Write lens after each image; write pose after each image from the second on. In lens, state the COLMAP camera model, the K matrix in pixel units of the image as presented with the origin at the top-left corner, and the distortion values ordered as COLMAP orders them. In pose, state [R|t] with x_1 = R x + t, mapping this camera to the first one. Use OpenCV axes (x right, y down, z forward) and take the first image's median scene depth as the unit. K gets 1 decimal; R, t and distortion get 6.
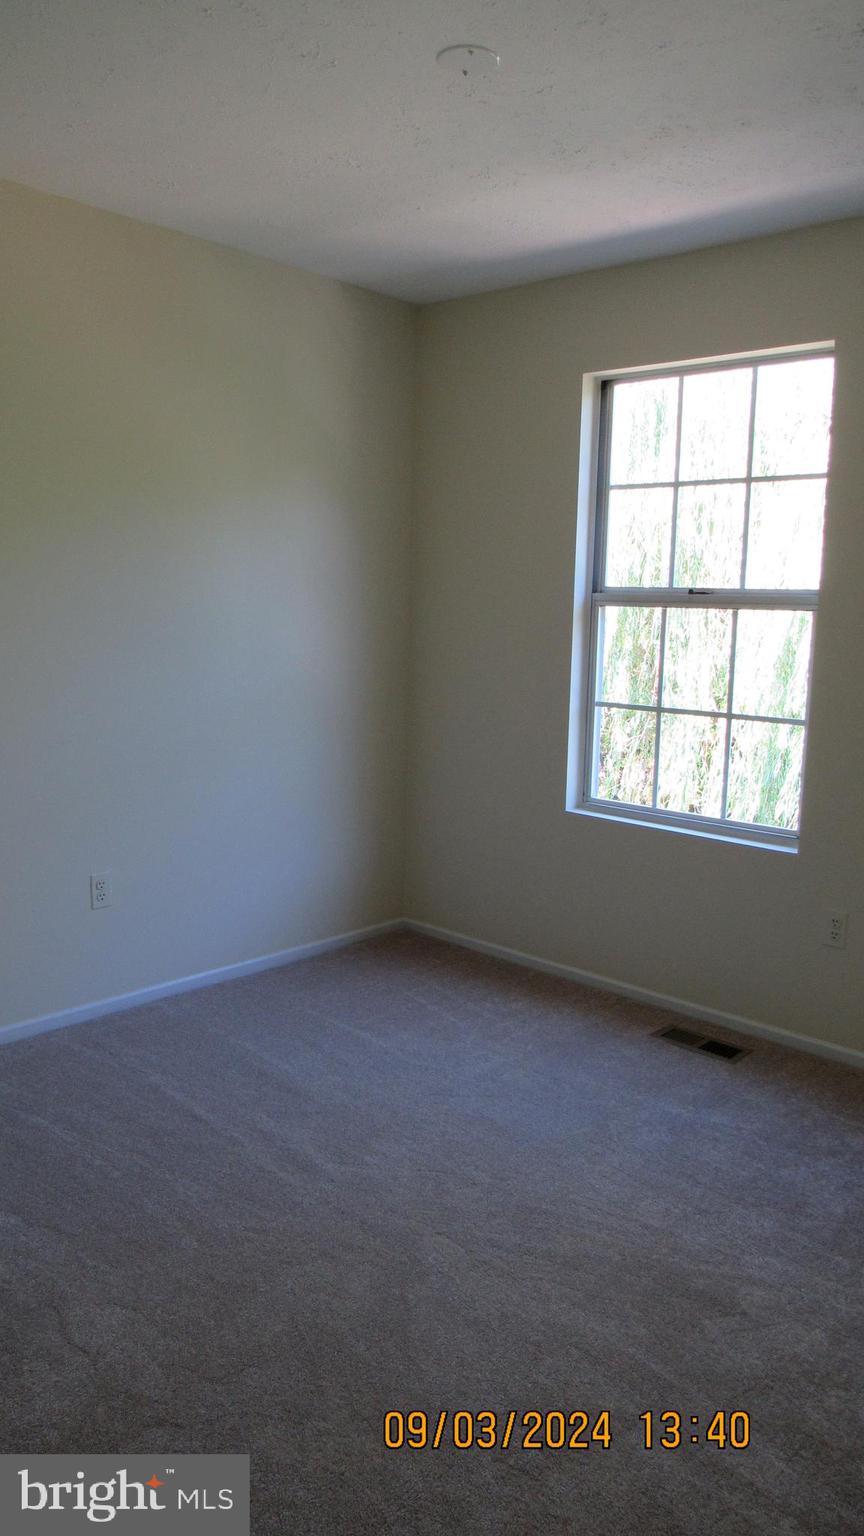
lens RADIAL K [[1113.2, 0, 432.0], [0, 1113.2, 768.0], [0, 0, 1]] dist [-0.010854, 0.012300]
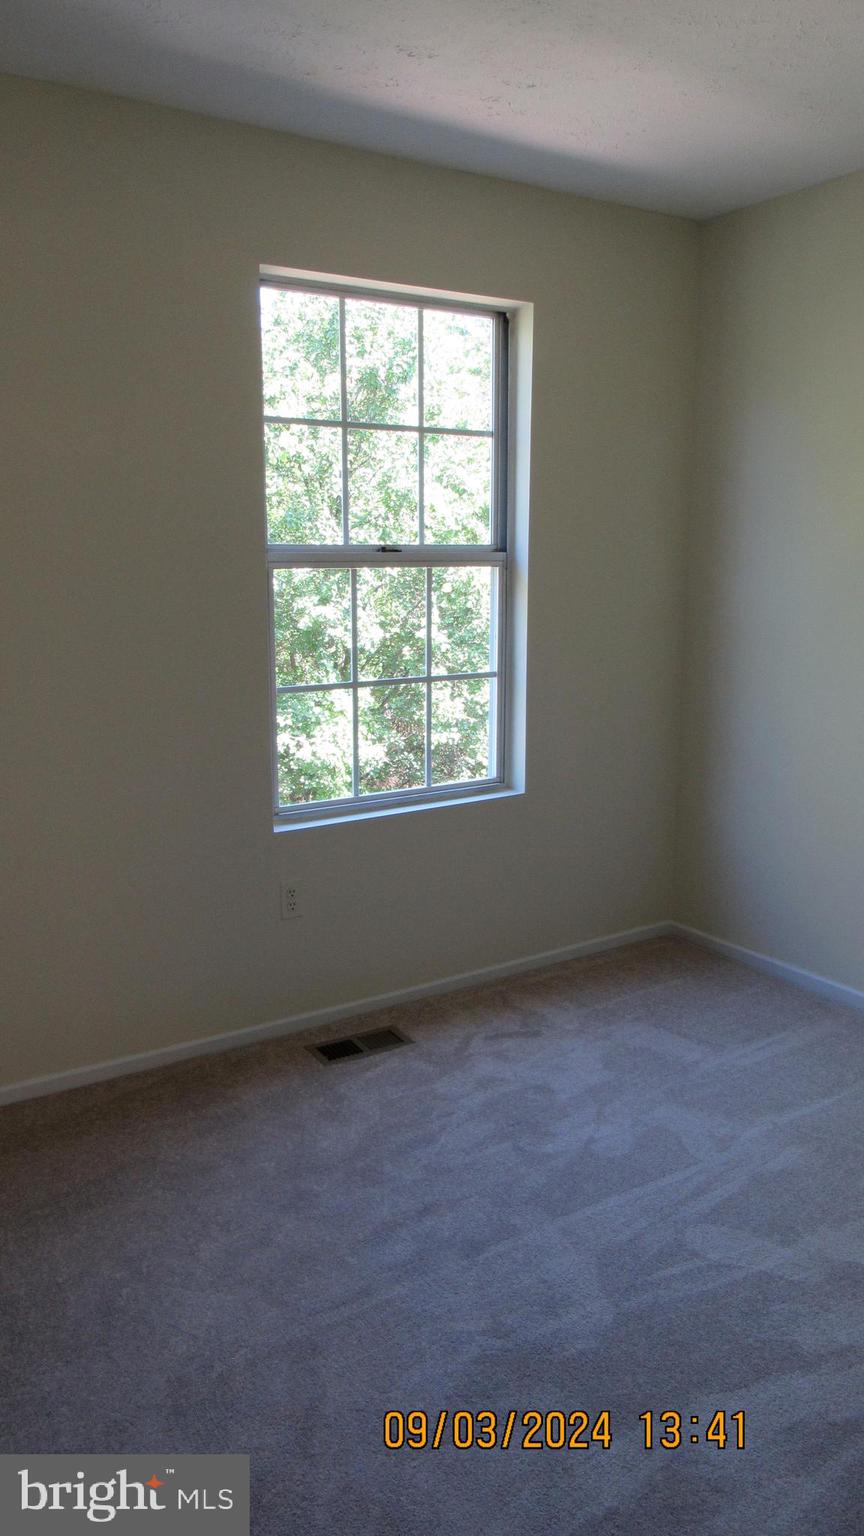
lens RADIAL K [[1103.5, 0, 432.0], [0, 1103.5, 725.9], [0, 0, 1]] dist [-0.022566, -0.001851]
pose [[0.254621, -0.194447, 0.947290, -0.671927], [0.142054, 0.976470, 0.162254, -0.170161], [-0.956551, 0.093253, 0.276252, 0.785977]]
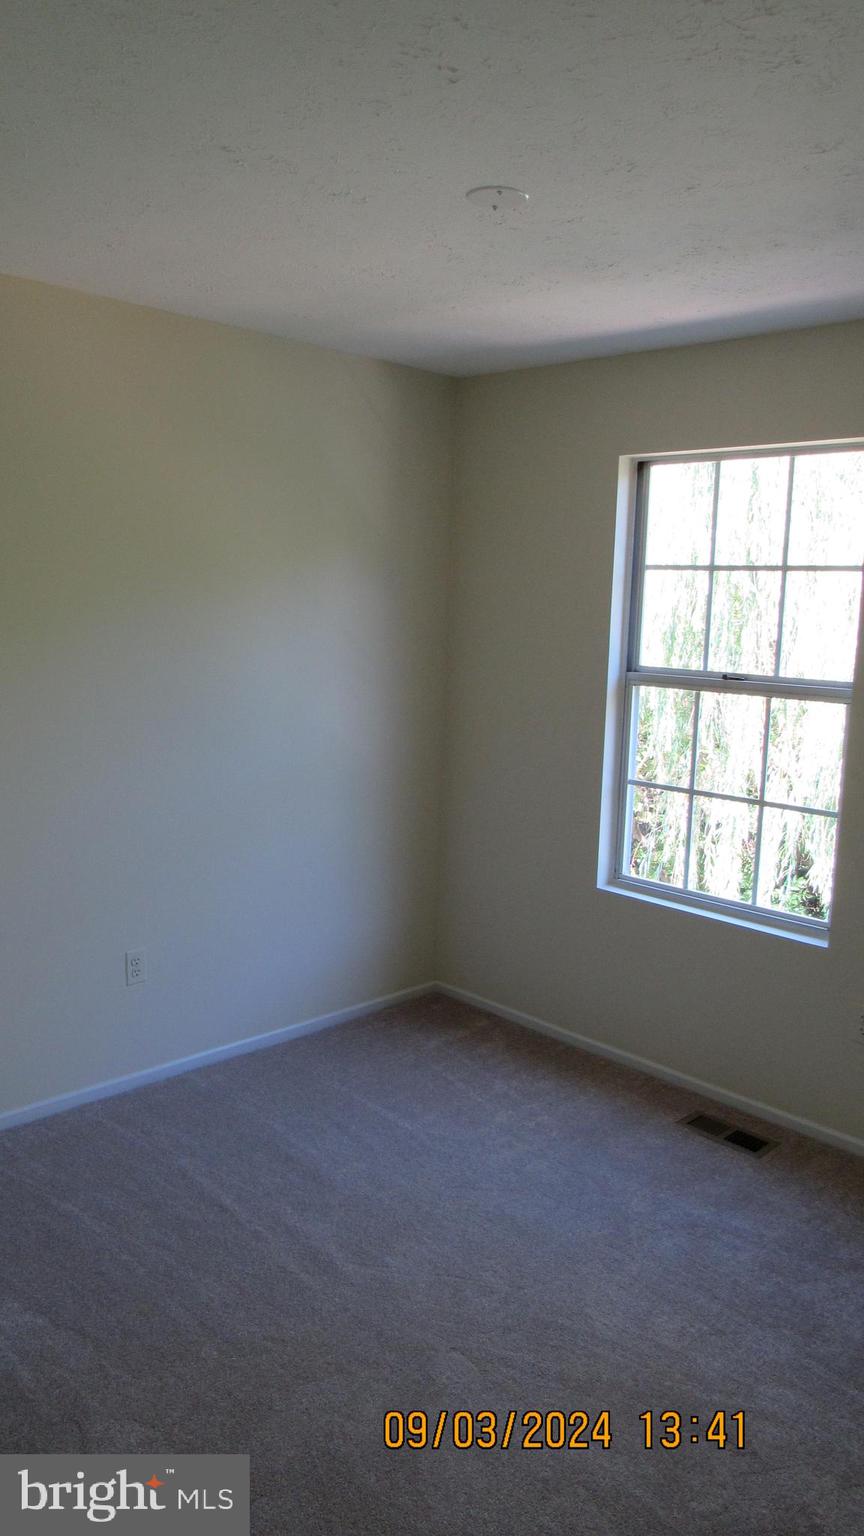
lens RADIAL K [[1113.2, 0, 432.0], [0, 1113.2, 768.0], [0, 0, 1]] dist [-0.010854, 0.012300]
pose [[0.998951, 0.014149, -0.043551, 0.016409], [-0.014060, 0.999898, 0.002343, -0.081330], [0.043580, -0.001728, 0.999048, -0.008375]]
